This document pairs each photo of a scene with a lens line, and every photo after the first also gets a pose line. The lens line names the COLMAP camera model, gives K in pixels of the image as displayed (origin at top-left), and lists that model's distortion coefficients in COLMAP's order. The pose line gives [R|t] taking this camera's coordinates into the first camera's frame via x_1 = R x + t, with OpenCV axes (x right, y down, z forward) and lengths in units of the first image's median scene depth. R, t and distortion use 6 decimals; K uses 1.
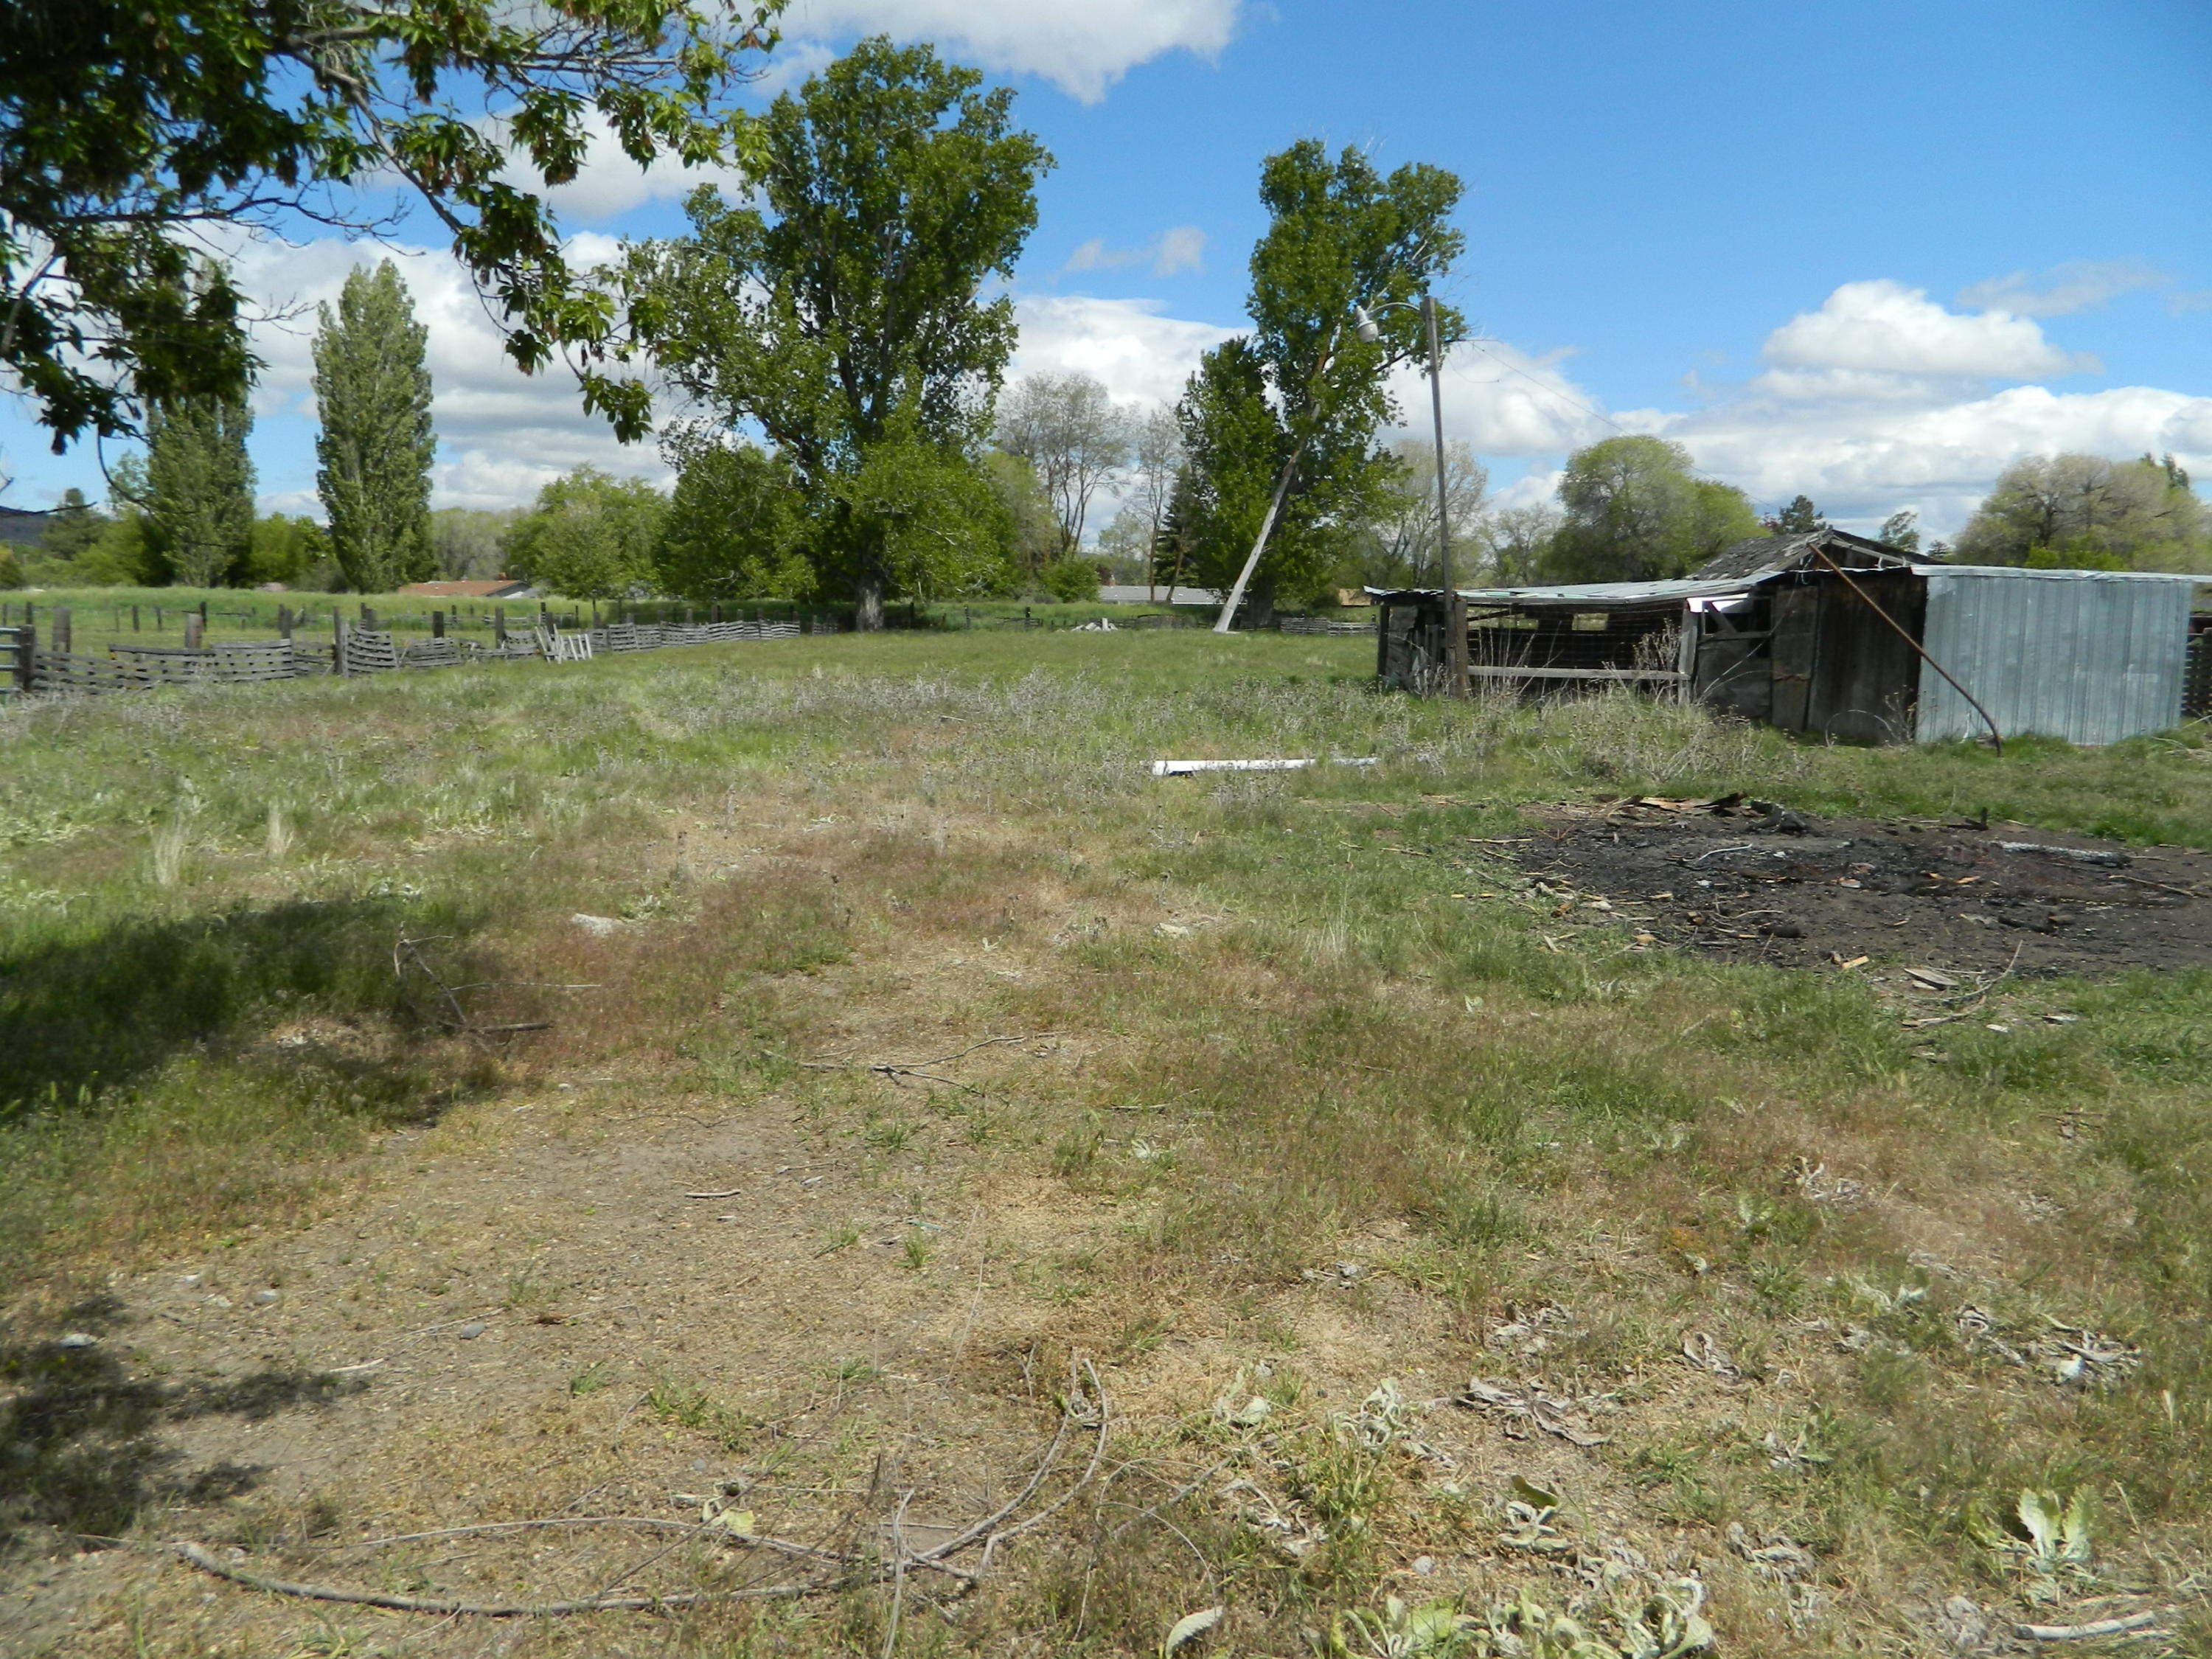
lens RADIAL K [[1657.3, 0, 1098.1], [0, 1657.3, 816.1], [0, 0, 1]] dist [0.012527, 0.011904]
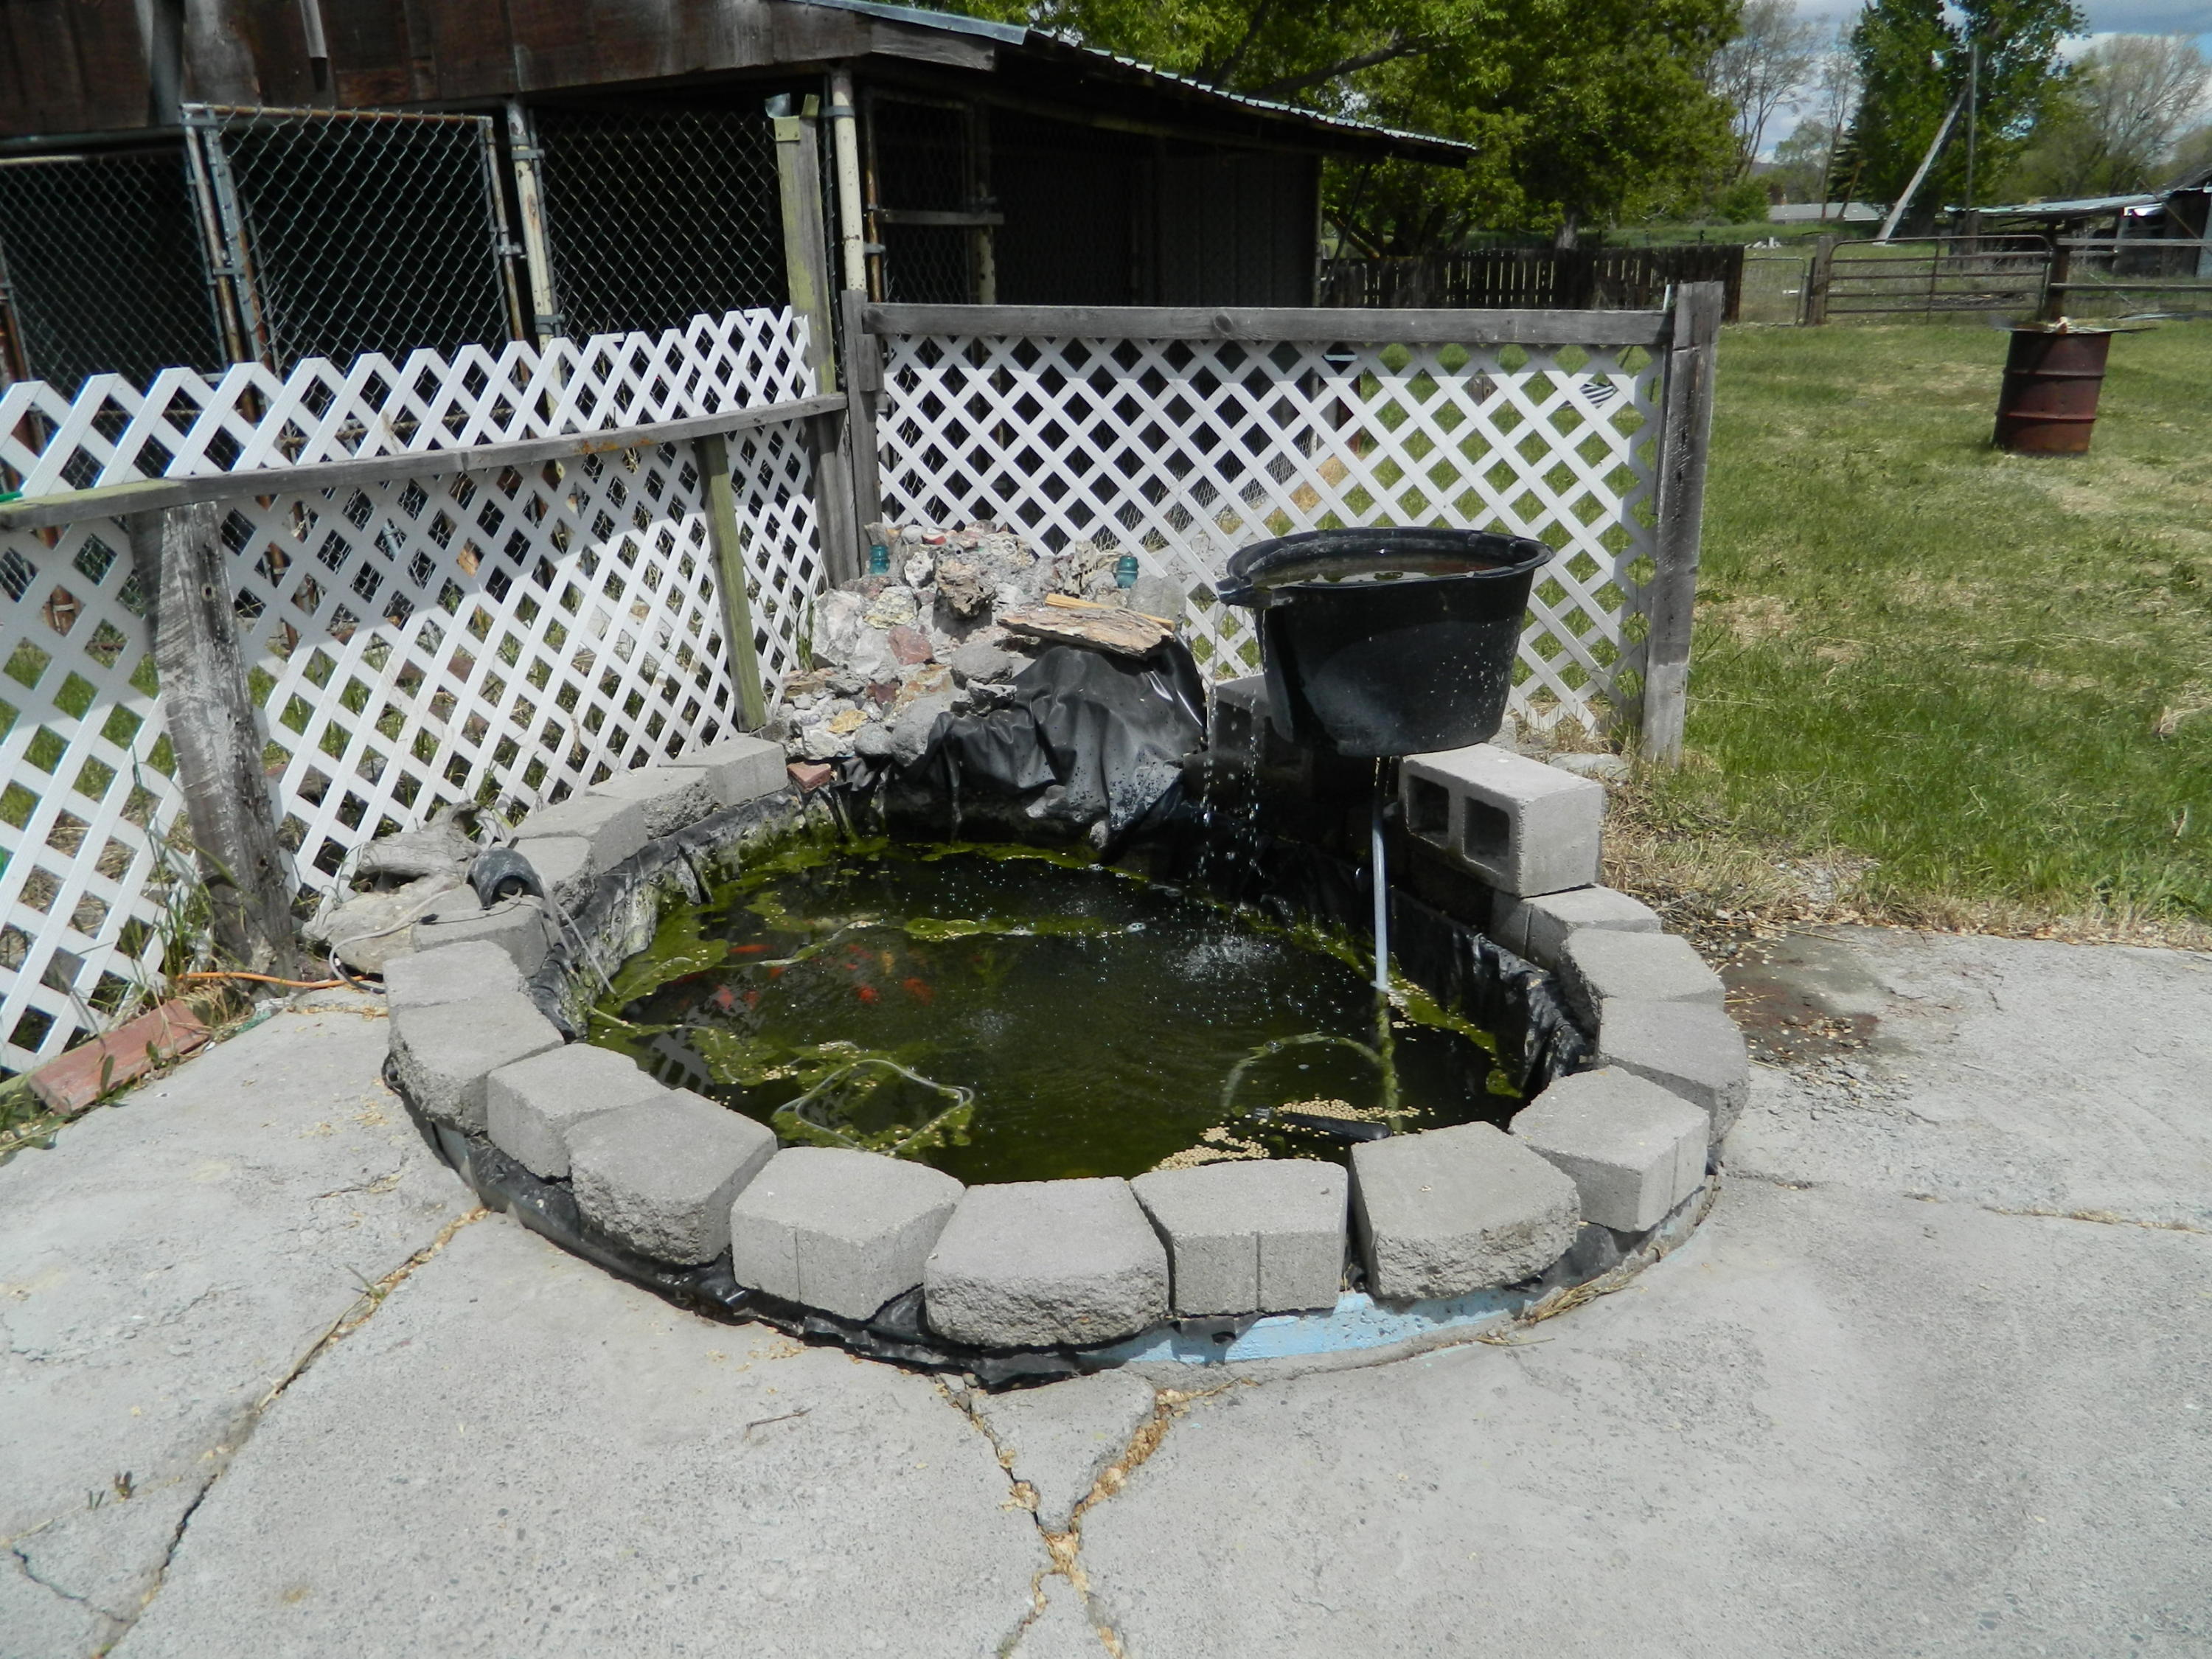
lens RADIAL K [[1638.5, 0, 1088.9], [0, 1638.5, 800.8], [0, 0, 1]] dist [0.005770, 0.005075]
pose [[0.930930, 0.082671, -0.355717, 0.000653], [-0.009056, 0.978967, 0.203818, 0.038182], [0.365085, -0.186518, 0.912099, -0.305081]]
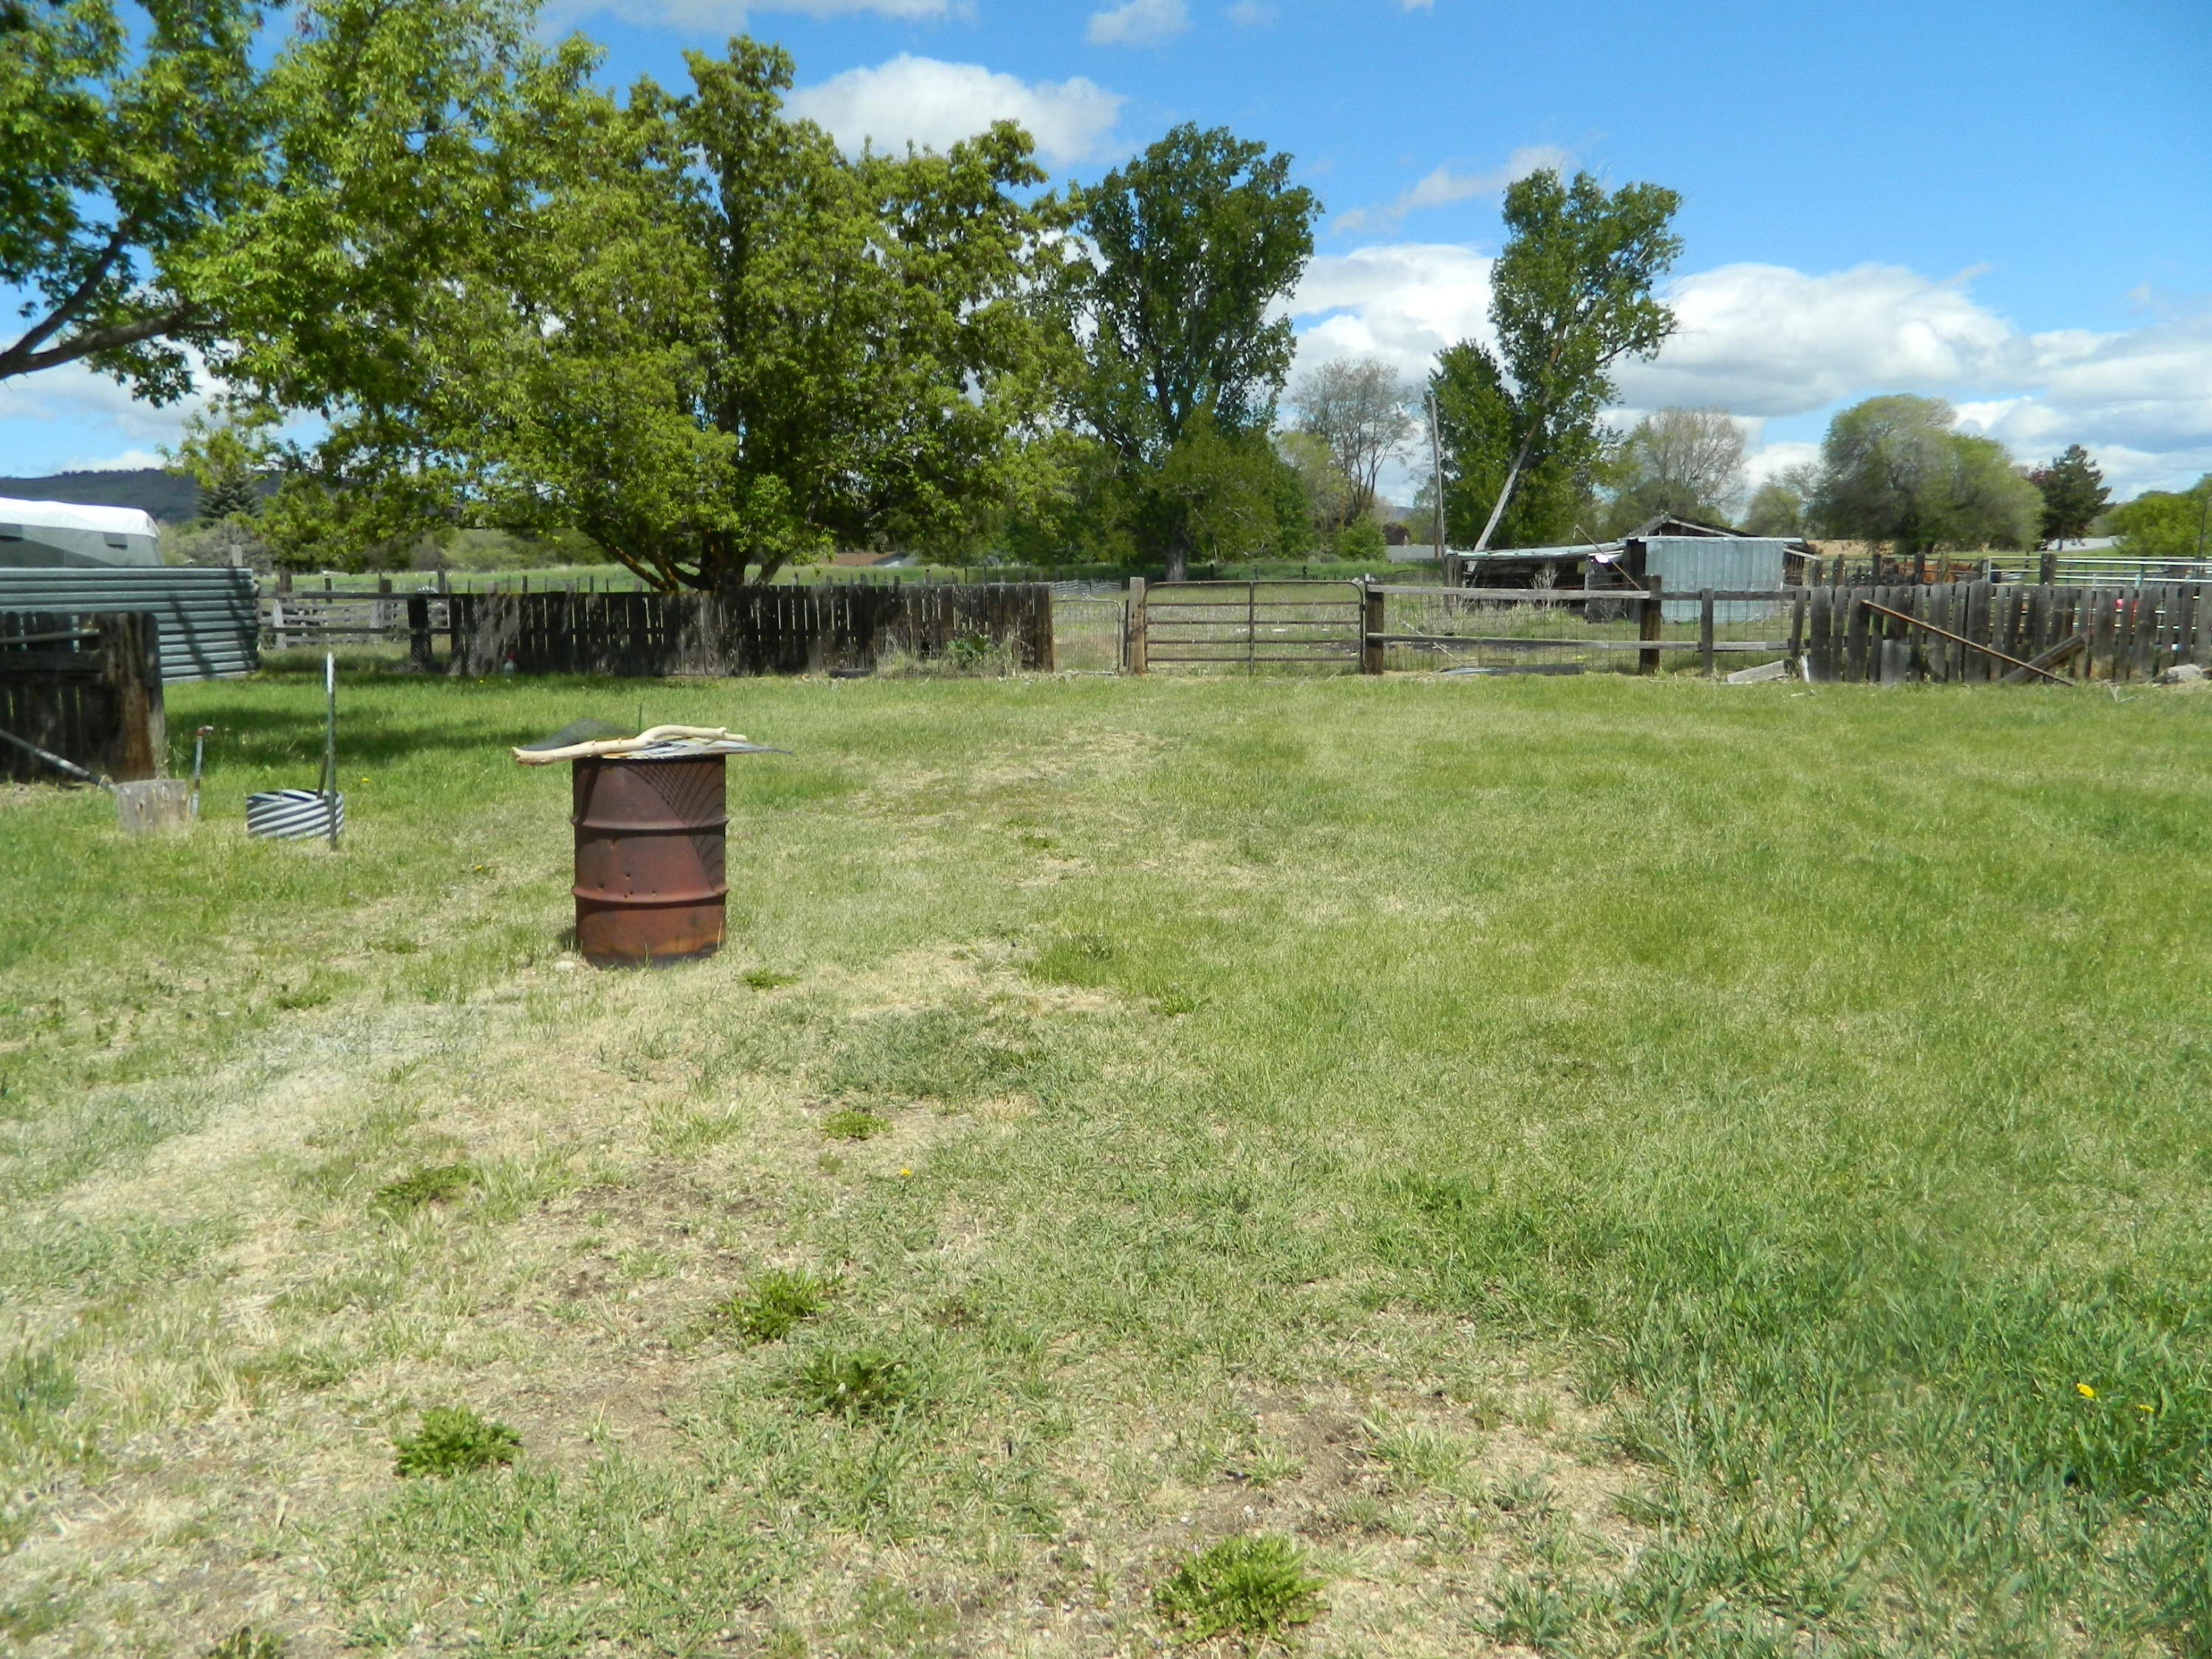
lens RADIAL K [[1638.5, 0, 1088.9], [0, 1638.5, 800.8], [0, 0, 1]] dist [0.005770, 0.005075]
pose [[0.978778, 0.009706, -0.204696, 0.052665], [-0.006456, 0.999842, 0.016539, 0.029648], [0.204824, -0.014866, 0.978686, -0.229920]]
